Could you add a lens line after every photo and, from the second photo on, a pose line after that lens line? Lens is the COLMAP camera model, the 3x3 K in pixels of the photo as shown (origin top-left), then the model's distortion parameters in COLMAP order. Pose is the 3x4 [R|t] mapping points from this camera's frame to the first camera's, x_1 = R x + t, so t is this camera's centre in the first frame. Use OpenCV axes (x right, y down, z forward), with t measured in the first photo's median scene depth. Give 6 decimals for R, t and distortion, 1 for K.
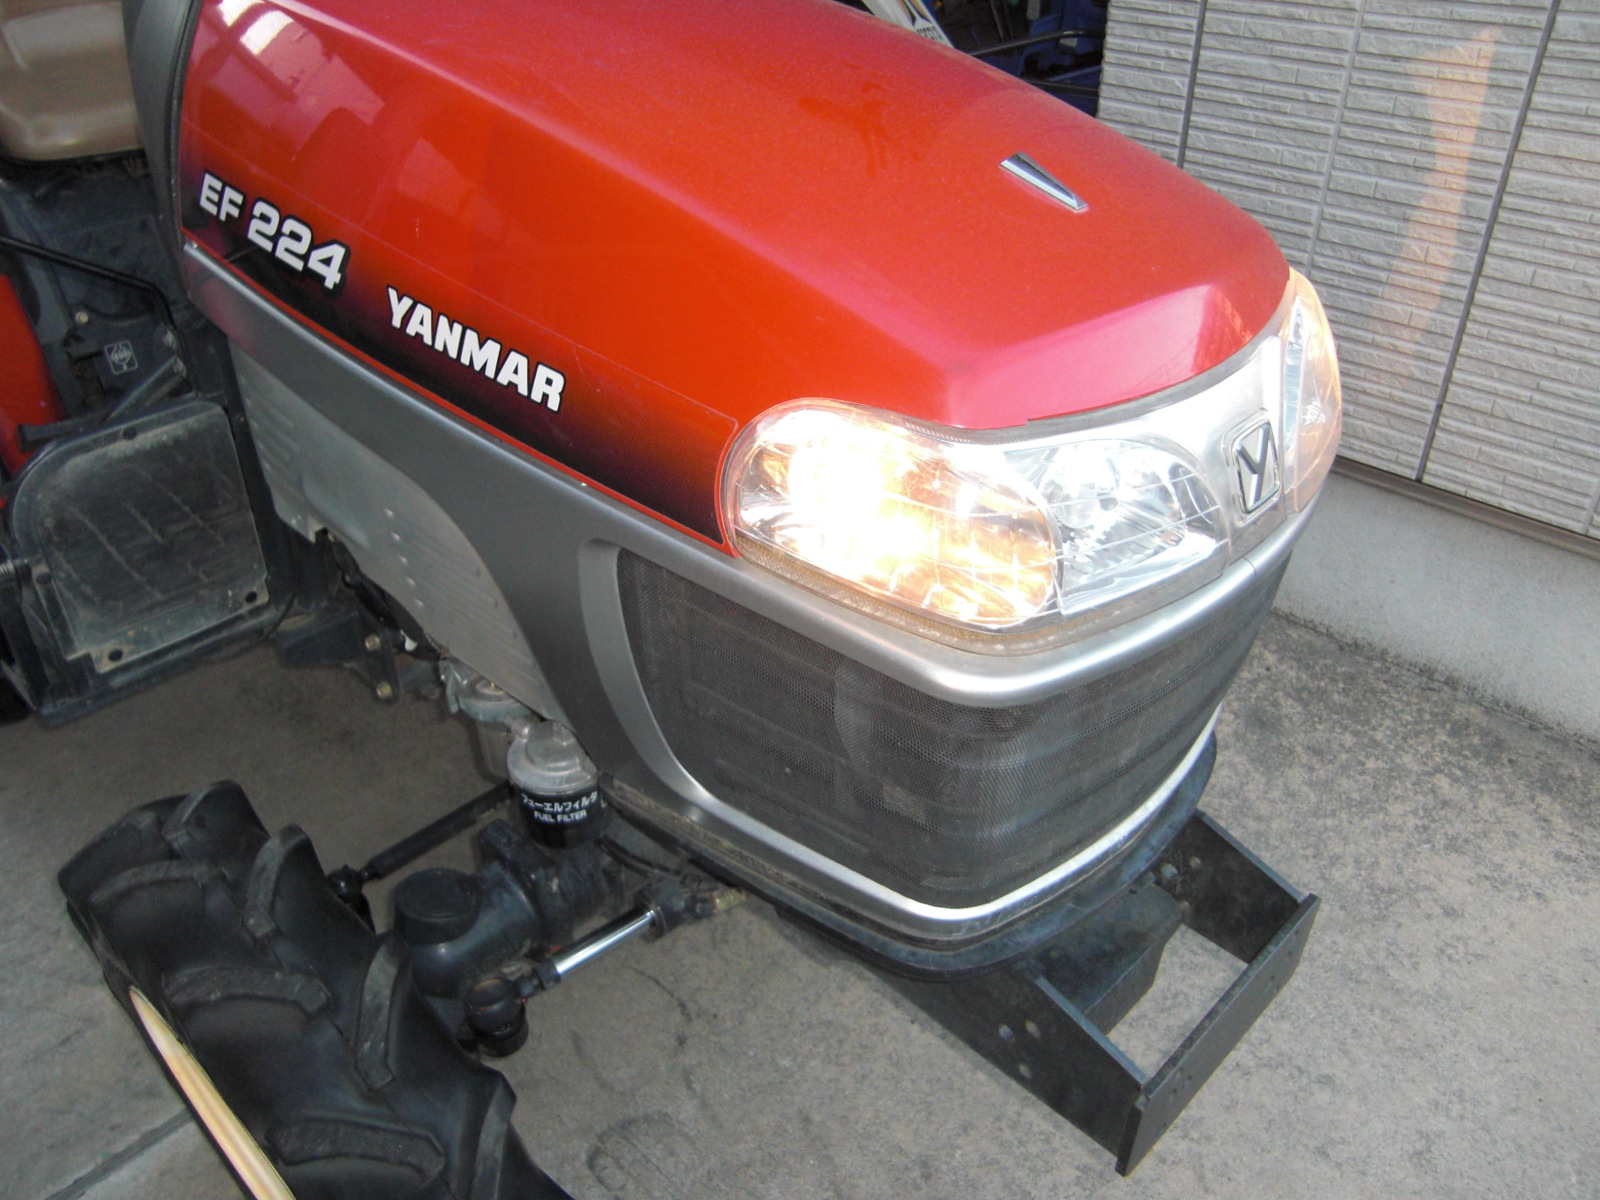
lens RADIAL K [[1255.4, 0, 794.5], [0, 1255.4, 575.5], [0, 0, 1]] dist [-0.078363, 0.097020]
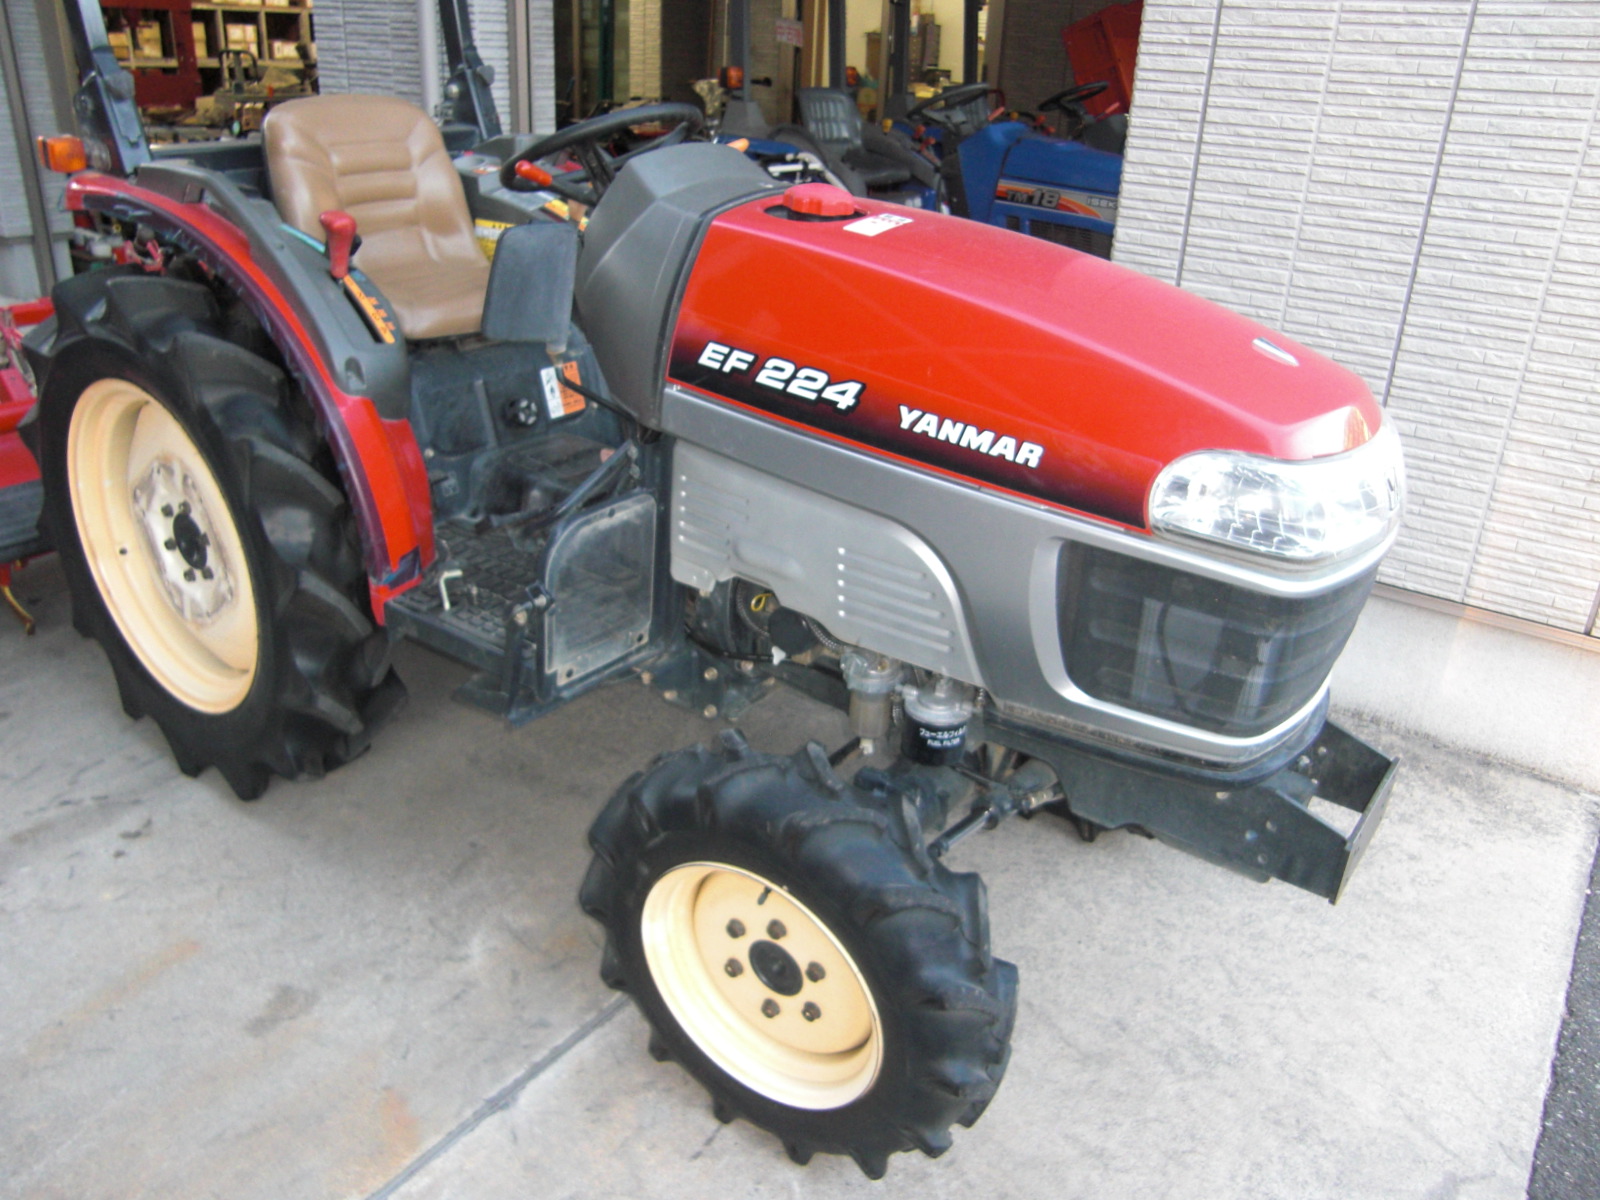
lens RADIAL K [[1270.4, 0, 800.0], [0, 1270.4, 600.0], [0, 0, 1]] dist [-0.053754, 0.090563]
pose [[0.986448, -0.016943, 0.163197, -0.429878], [0.039882, 0.989583, -0.138331, 0.157624], [-0.159154, 0.142965, 0.976848, -0.383581]]
